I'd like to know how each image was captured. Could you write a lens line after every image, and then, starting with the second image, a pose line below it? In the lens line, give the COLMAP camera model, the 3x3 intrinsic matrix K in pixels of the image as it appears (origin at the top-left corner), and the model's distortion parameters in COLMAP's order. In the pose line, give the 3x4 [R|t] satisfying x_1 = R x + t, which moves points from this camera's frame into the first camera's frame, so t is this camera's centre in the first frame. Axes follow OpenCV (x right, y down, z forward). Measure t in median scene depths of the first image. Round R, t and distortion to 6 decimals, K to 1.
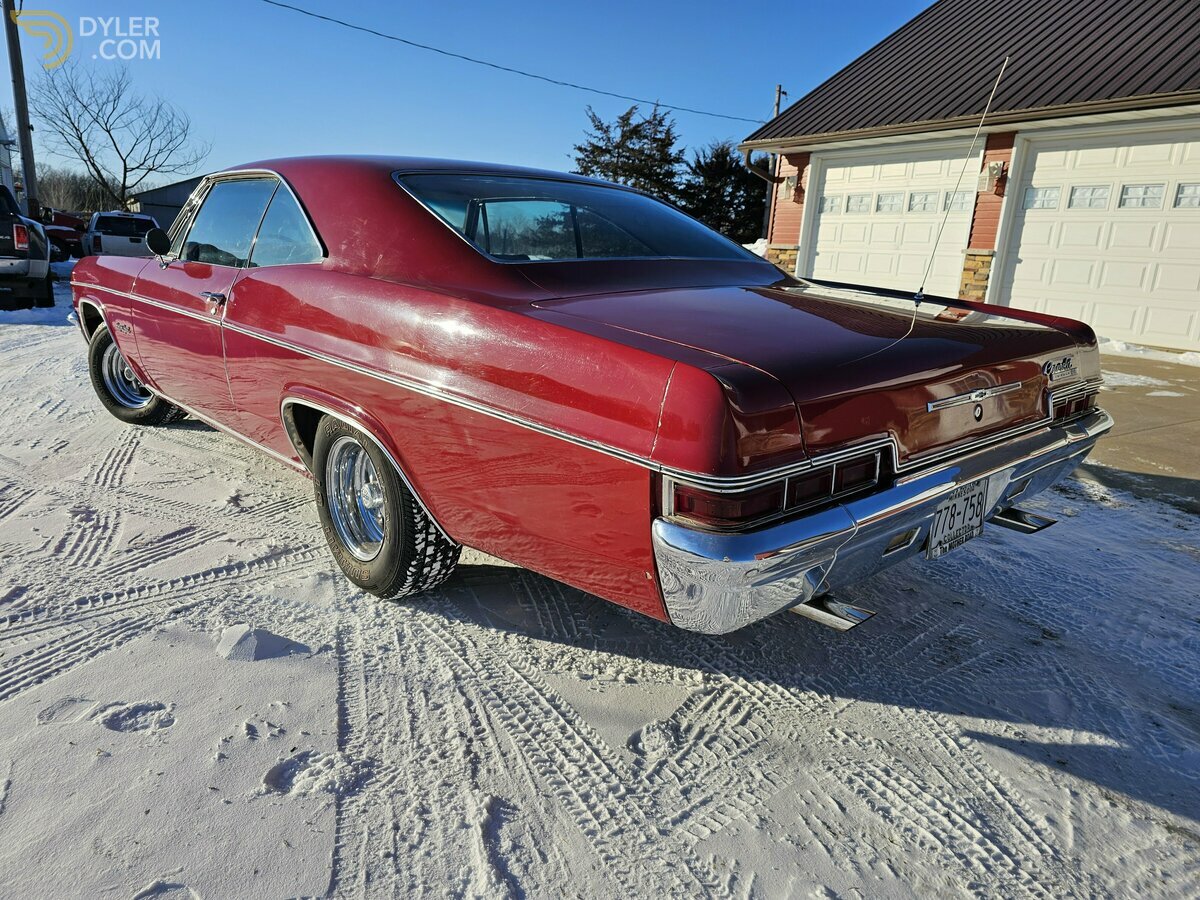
lens RADIAL K [[791.3, 0, 600.0], [0, 791.3, 450.0], [0, 0, 1]] dist [0.047548, -0.050439]
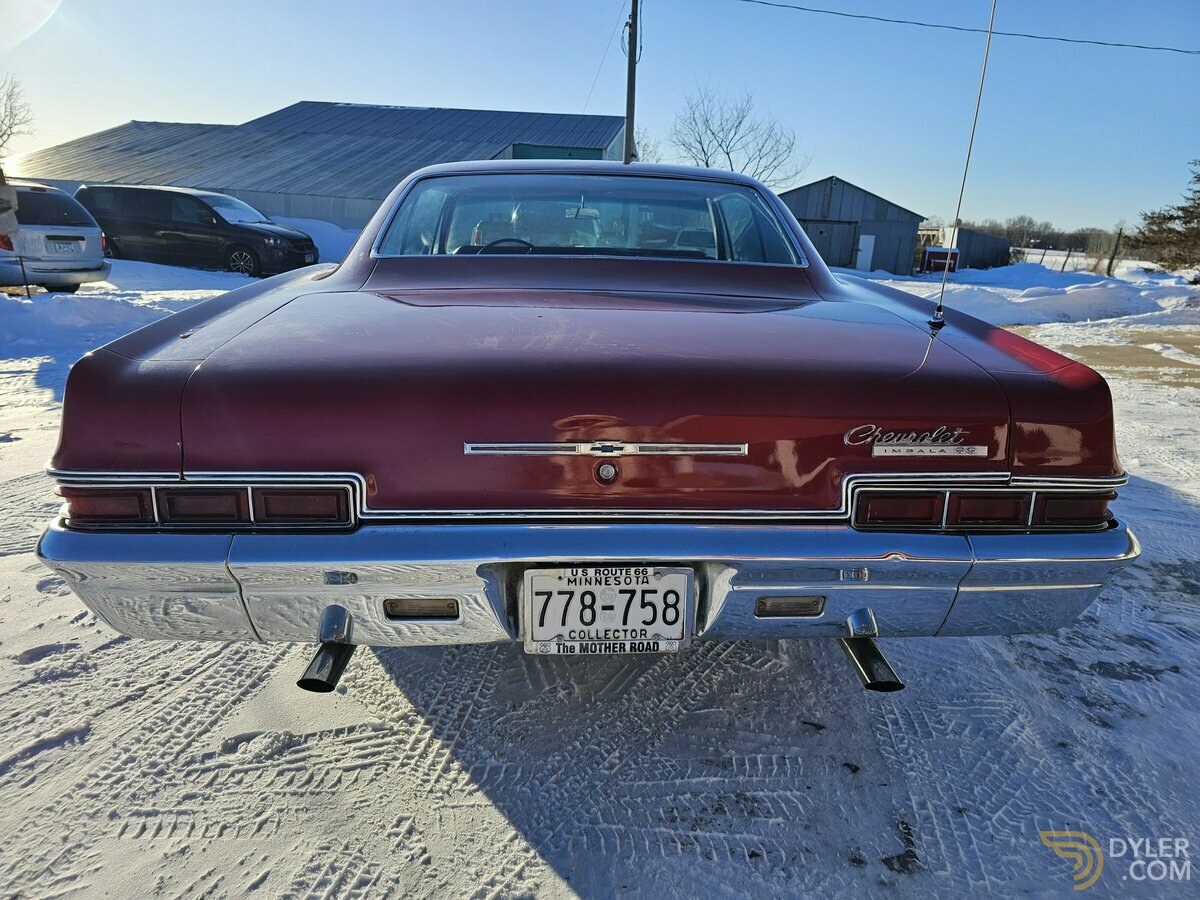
lens RADIAL K [[806.0, 0, 600.0], [0, 806.0, 450.0], [0, 0, 1]] dist [0.053627, -0.049889]
pose [[0.771316, 0.140956, -0.620647, 0.865164], [-0.148558, 0.988103, 0.039787, -0.089014], [0.618871, 0.061513, 0.783080, 0.403523]]
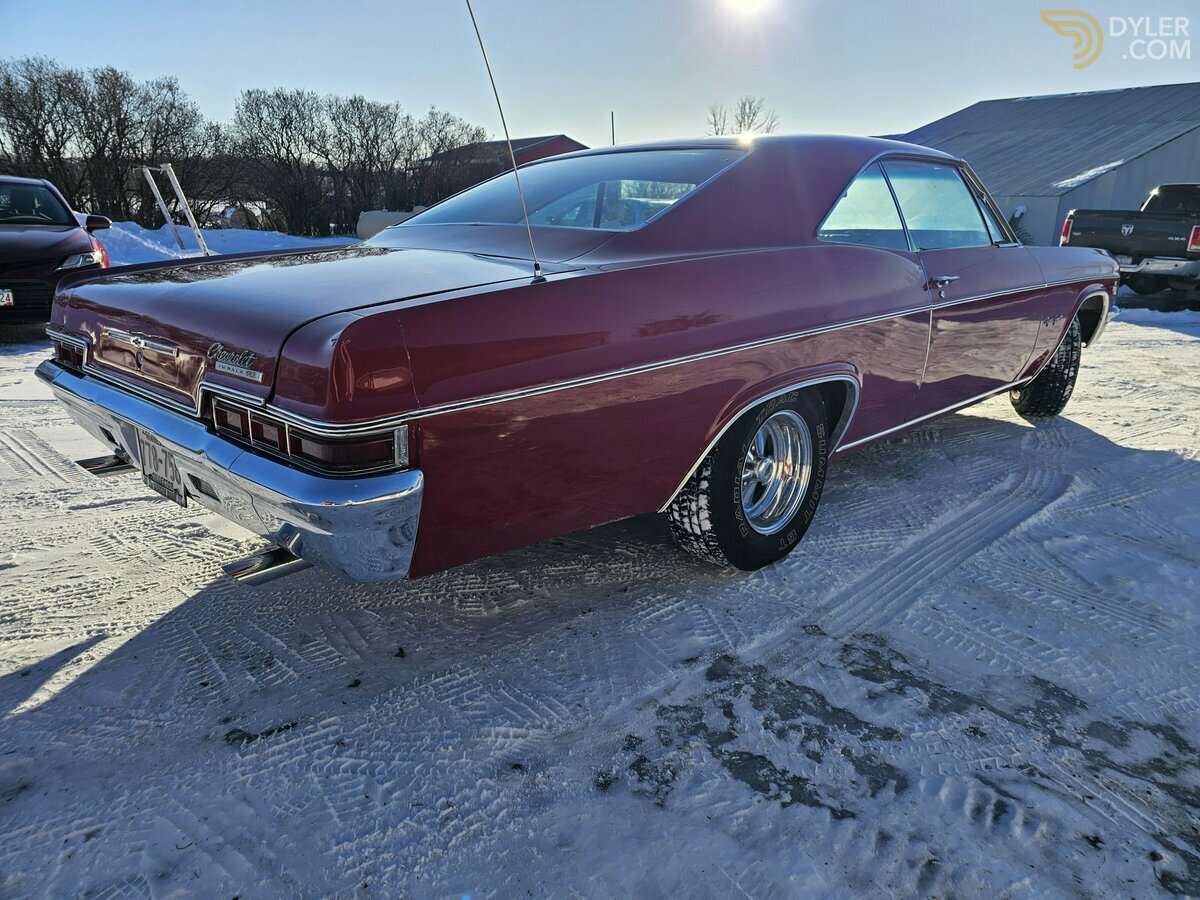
lens RADIAL K [[791.3, 0, 600.0], [0, 791.3, 450.0], [0, 0, 1]] dist [0.047548, -0.050439]
pose [[0.070137, 0.229821, -0.970702, 1.434698], [-0.253775, 0.945193, 0.205445, -0.275770], [0.964717, 0.231930, 0.124616, 1.376767]]
